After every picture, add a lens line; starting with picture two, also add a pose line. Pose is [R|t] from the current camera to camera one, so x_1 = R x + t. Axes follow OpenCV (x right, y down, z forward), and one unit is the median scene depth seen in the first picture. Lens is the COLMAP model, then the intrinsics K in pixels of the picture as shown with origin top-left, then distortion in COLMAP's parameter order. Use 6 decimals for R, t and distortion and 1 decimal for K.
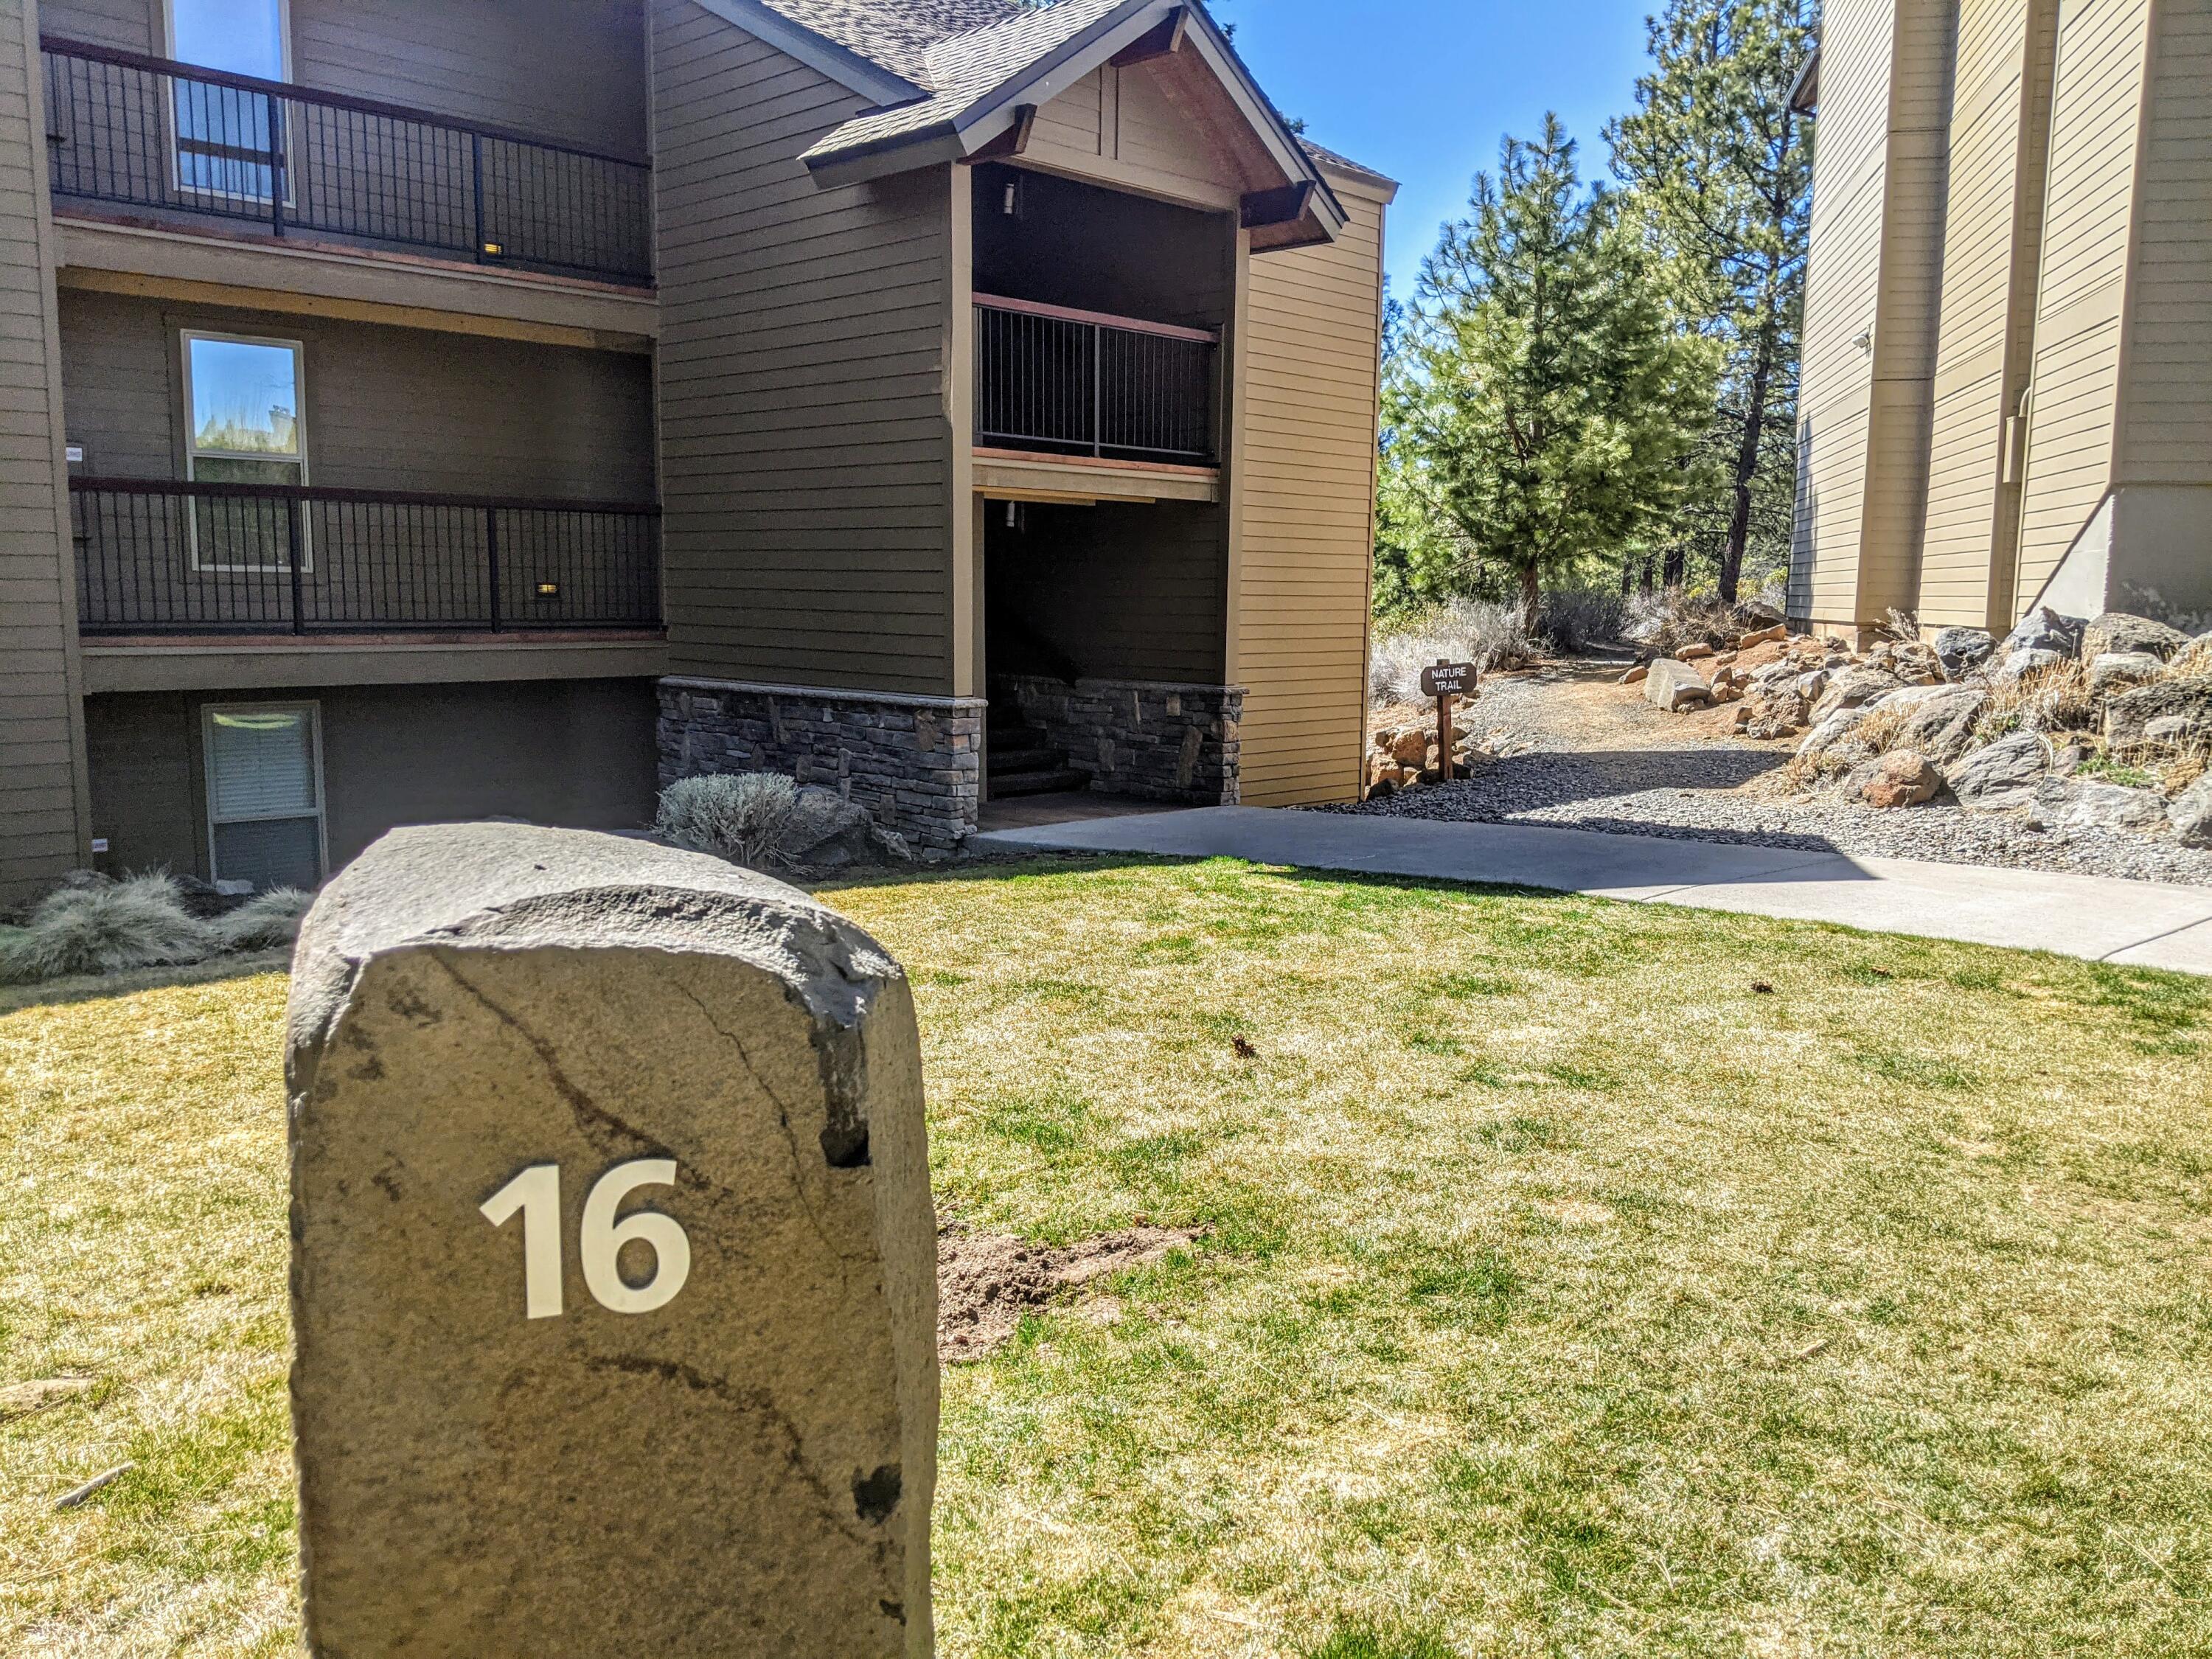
lens RADIAL K [[1750.0, 0, 1106.0], [0, 1750.0, 829.5], [0, 0, 1]] dist [0.085642, -0.150422]
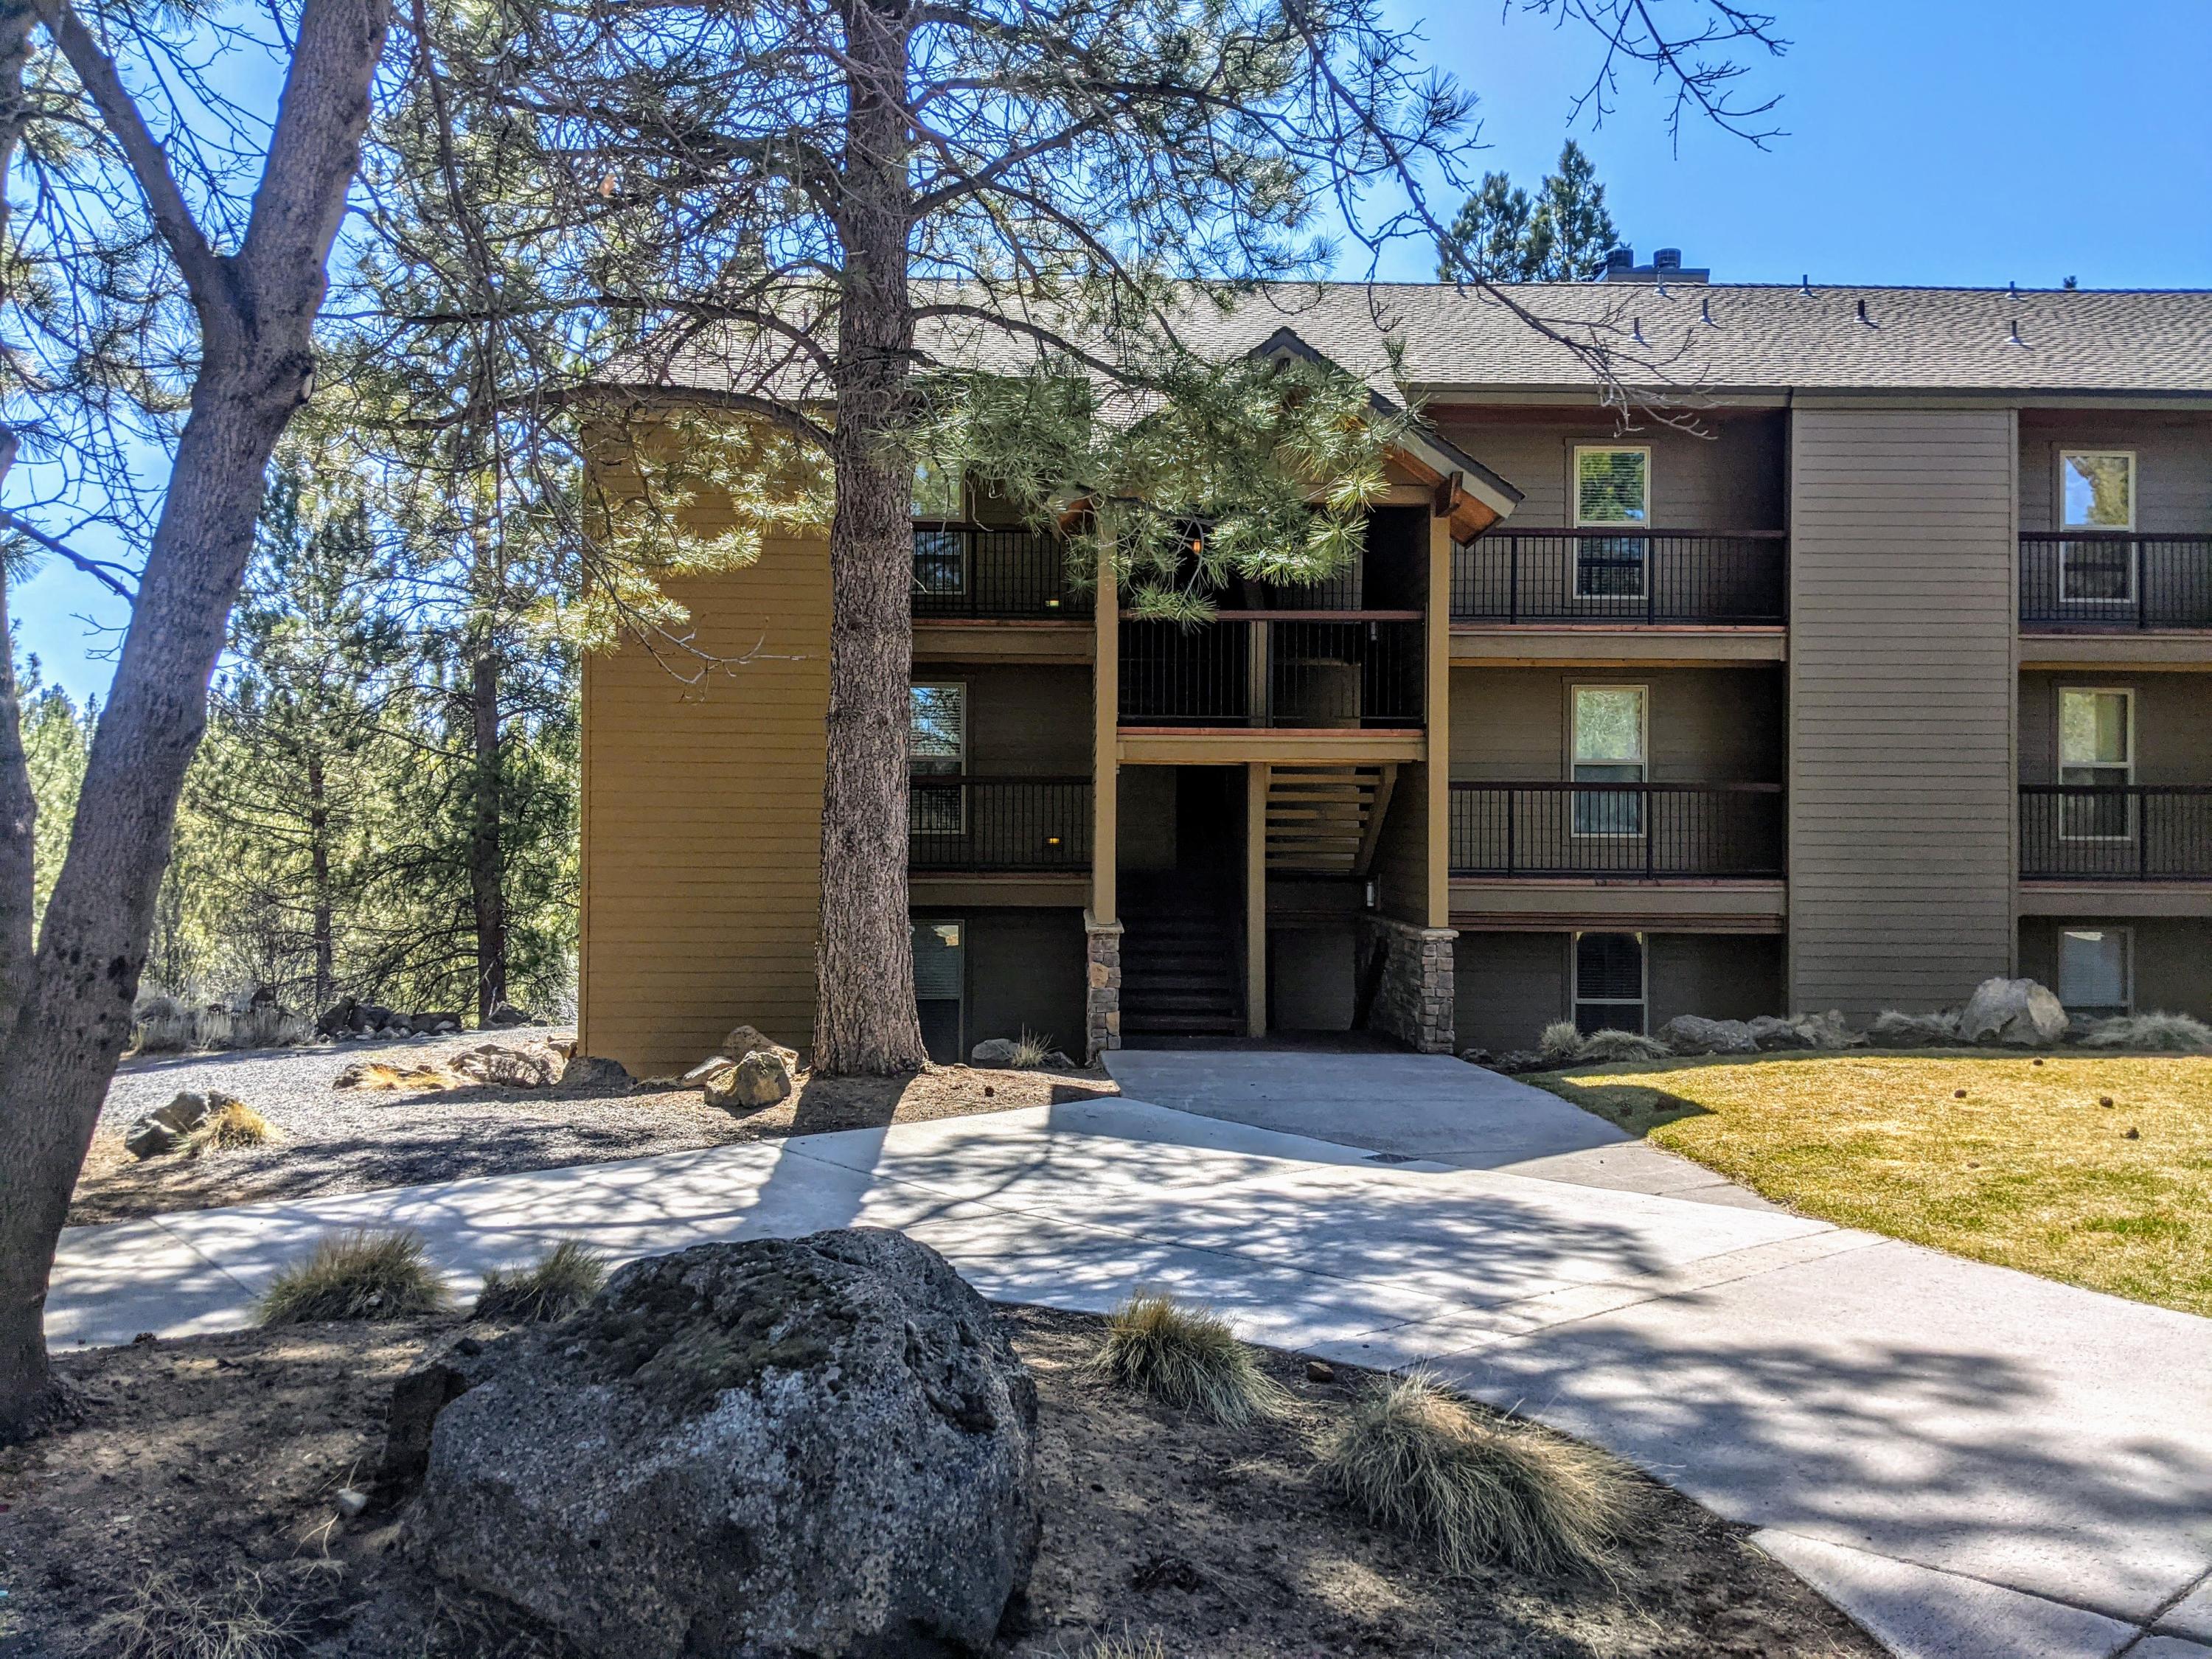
lens RADIAL K [[1750.0, 0, 1106.0], [0, 1750.0, 829.5], [0, 0, 1]] dist [0.085642, -0.150422]
pose [[0.718586, -0.005971, -0.695412, -0.038910], [-0.090740, 0.990609, -0.102270, 0.079110], [0.689492, 0.136592, 0.711297, -0.676960]]
